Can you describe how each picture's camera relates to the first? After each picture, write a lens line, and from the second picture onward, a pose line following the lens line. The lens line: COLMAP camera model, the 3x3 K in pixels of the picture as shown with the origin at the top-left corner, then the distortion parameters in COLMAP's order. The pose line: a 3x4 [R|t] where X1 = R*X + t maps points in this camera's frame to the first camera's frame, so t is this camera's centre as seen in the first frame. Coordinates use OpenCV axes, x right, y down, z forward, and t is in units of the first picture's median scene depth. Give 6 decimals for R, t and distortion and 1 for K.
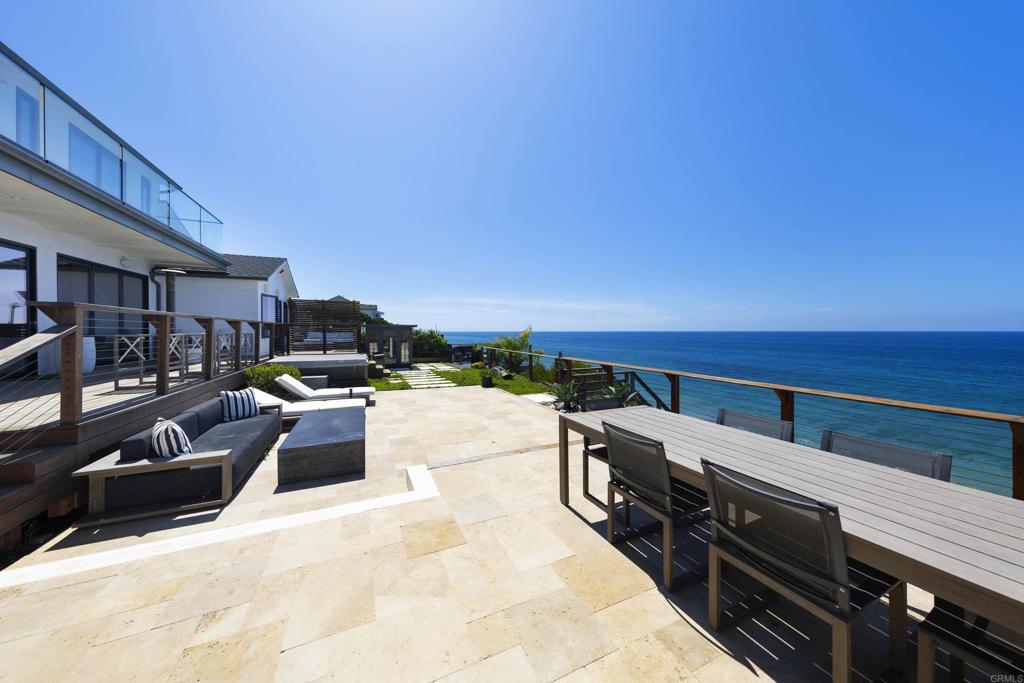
lens RADIAL K [[334.0, 0, 510.2], [0, 334.0, 336.0], [0, 0, 1]] dist [0.000637, 0.000049]
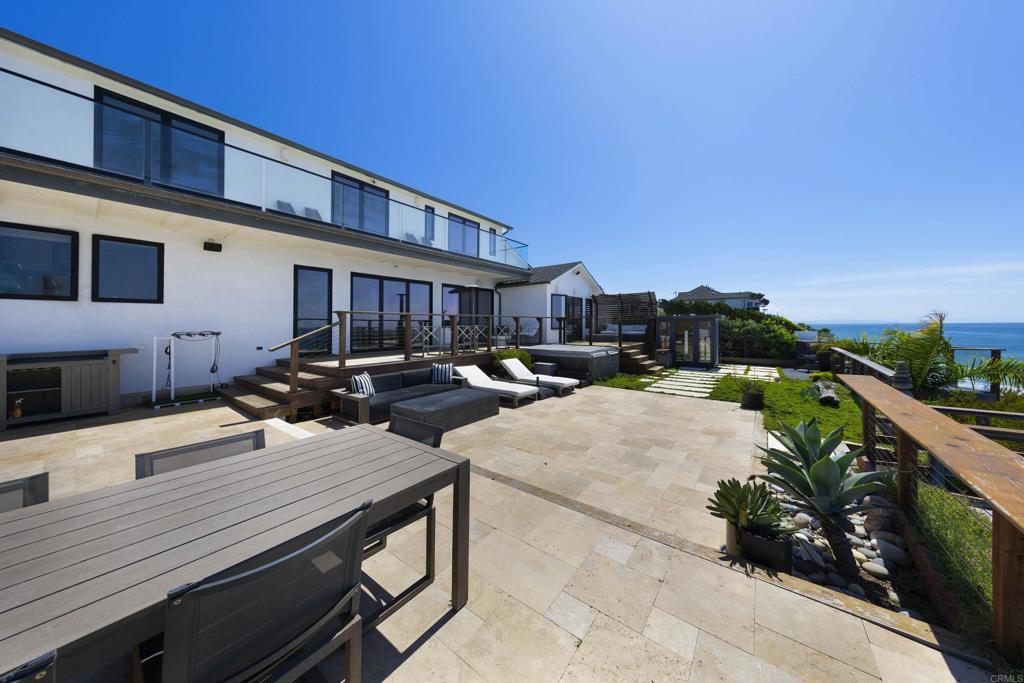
lens RADIAL K [[334.0, 0, 500.0], [0, 334.0, 320.7], [0, 0, 1]] dist [0.000637, 0.000049]
pose [[0.451262, -0.010219, -0.892333, 0.337663], [-0.009986, 0.999814, -0.016500, -0.004354], [0.892335, 0.016357, 0.451076, 0.297273]]
